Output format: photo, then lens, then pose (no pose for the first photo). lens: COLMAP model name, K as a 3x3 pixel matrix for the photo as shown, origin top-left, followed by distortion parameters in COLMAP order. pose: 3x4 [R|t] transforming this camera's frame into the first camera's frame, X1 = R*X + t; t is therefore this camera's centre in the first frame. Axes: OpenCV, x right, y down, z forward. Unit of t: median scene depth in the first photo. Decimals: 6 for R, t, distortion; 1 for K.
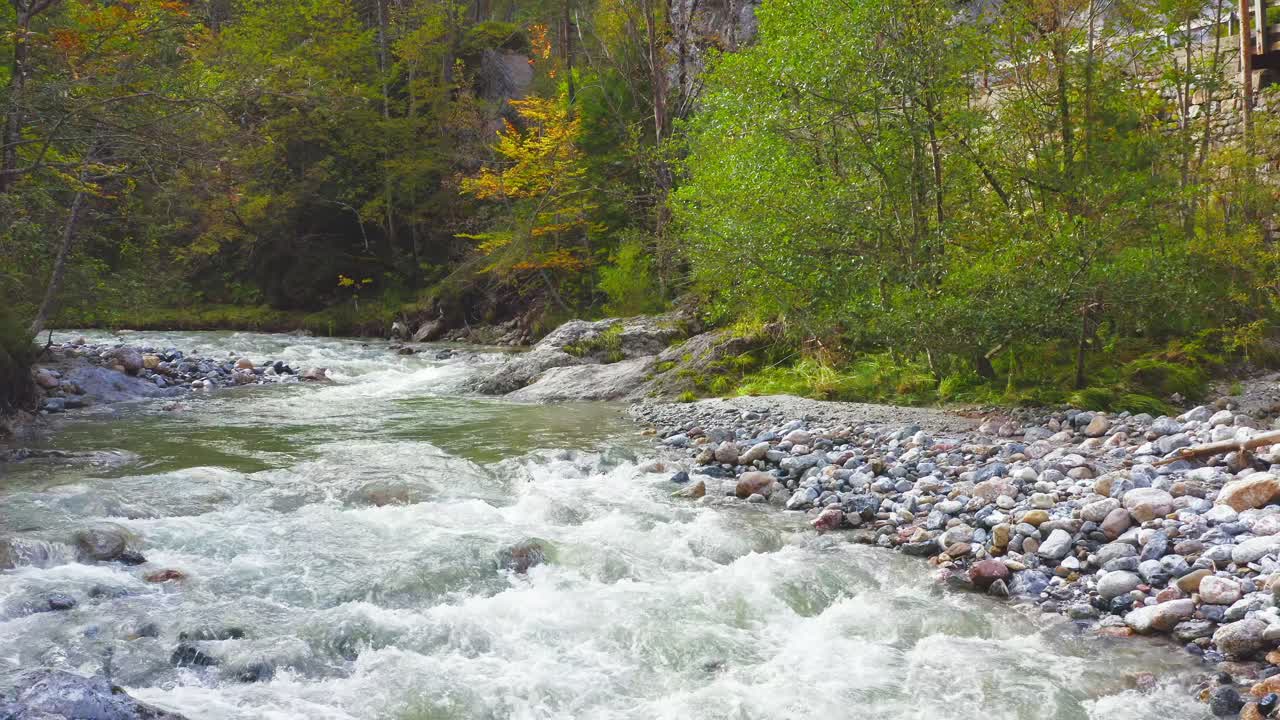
lens RADIAL K [[1451.5, 0, 640.0], [0, 1451.5, 360.0], [0, 0, 1]] dist [-0.166633, 0.004955]
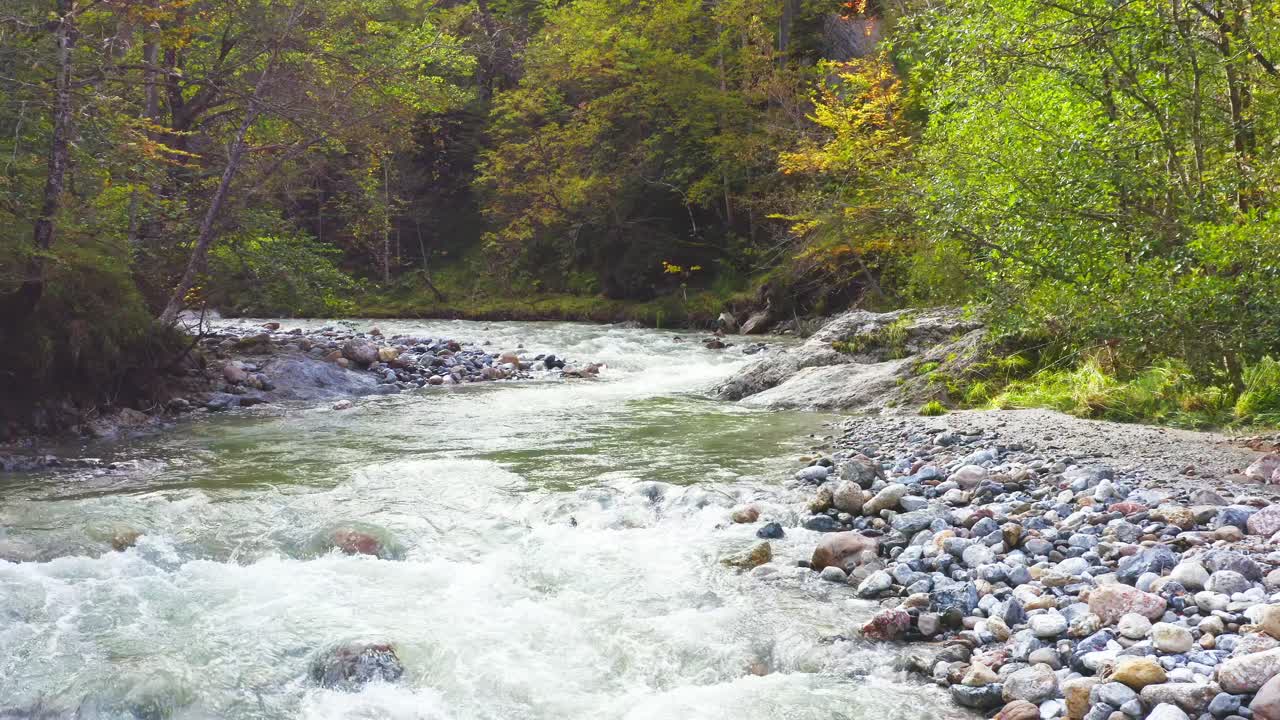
lens RADIAL K [[1451.5, 0, 640.0], [0, 1451.5, 360.0], [0, 0, 1]] dist [-0.166633, 0.004955]
pose [[0.951898, 0.012270, -0.306168, 0.102189], [-0.010582, 0.999918, 0.007170, -0.003807], [0.306231, -0.003585, 0.951951, 0.172760]]
